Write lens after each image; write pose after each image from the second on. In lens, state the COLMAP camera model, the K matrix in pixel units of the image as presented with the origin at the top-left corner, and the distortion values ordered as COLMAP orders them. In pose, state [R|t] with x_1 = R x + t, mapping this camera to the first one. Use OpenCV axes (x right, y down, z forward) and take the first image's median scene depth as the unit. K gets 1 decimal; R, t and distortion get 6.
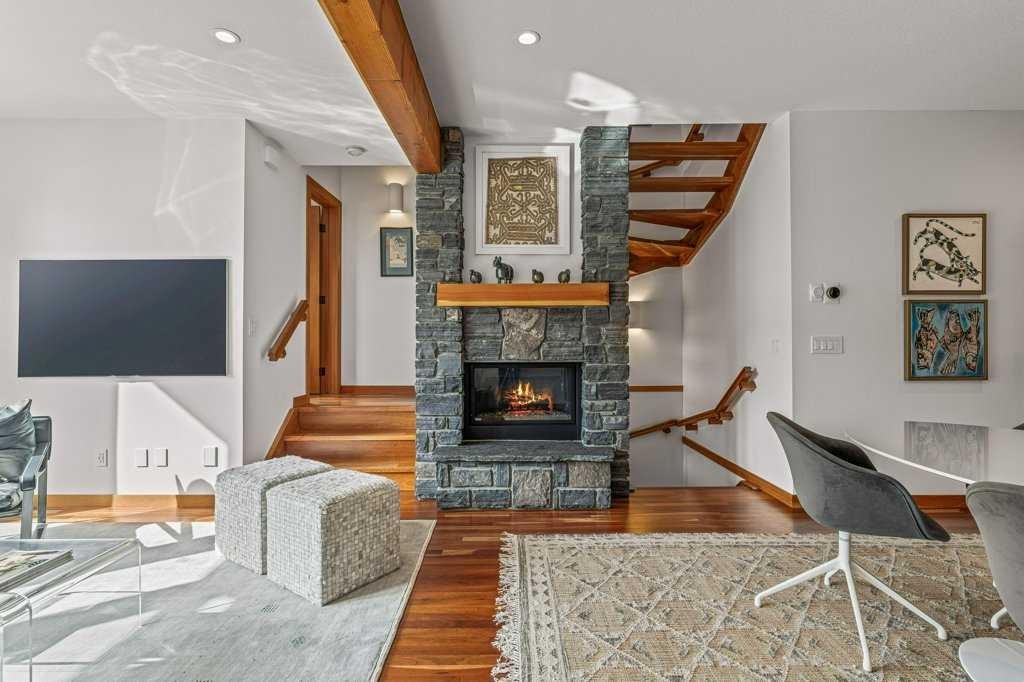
lens RADIAL K [[487.3, 0, 505.3], [0, 487.3, 336.3], [0, 0, 1]] dist [0.004326, -0.002650]
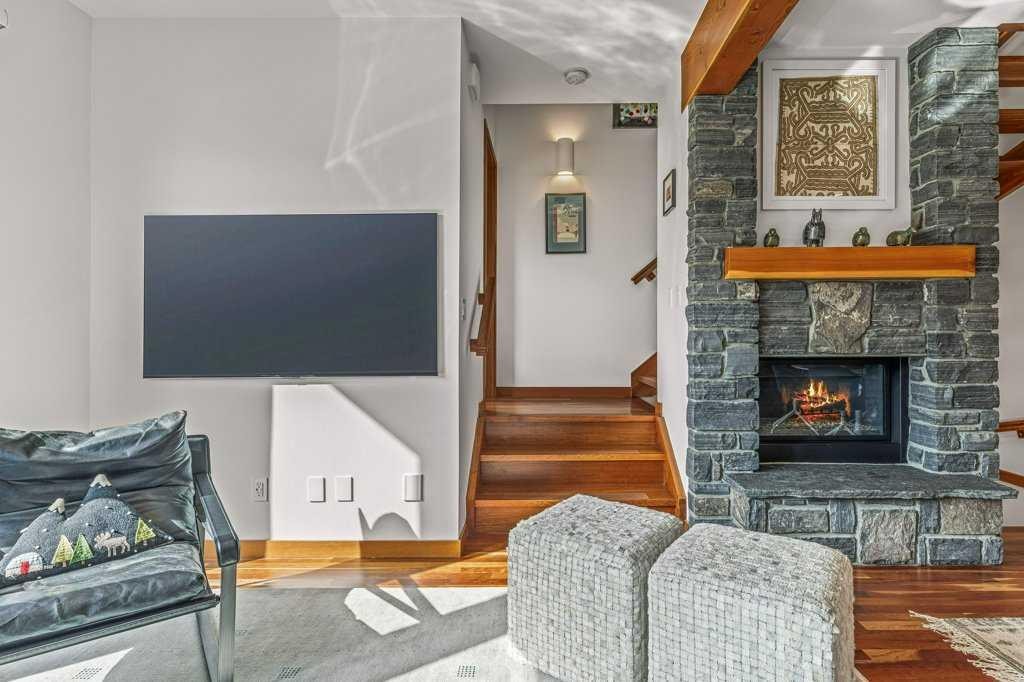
lens RADIAL K [[487.3, 0, 542.0], [0, 487.3, 340.4], [0, 0, 1]] dist [0.004326, -0.002650]
pose [[0.999999, -0.000330, 0.001535, -0.416137], [0.000313, 0.999933, 0.011563, 0.020541], [-0.001538, -0.011563, 0.999932, 0.281087]]
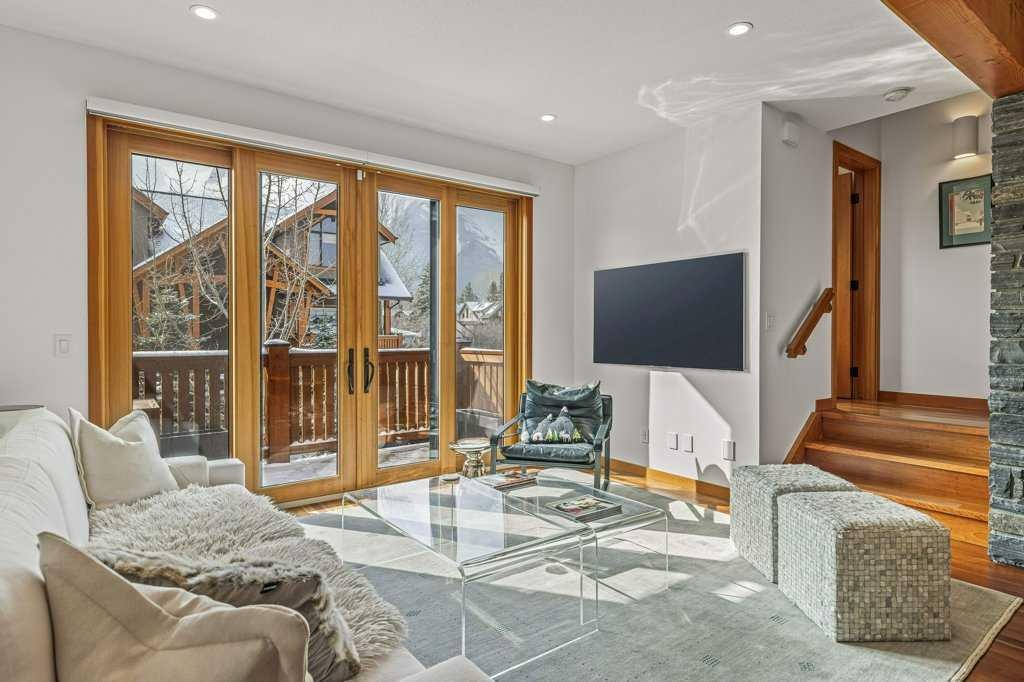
lens RADIAL K [[550.0, 0, 527.6], [0, 550.0, 335.2], [0, 0, 1]] dist [0.000694, -0.000444]
pose [[0.613714, 0.007055, -0.789497, 0.035458], [0.004986, 0.999905, 0.012812, -0.007653], [0.789513, -0.011799, 0.613621, -0.022251]]
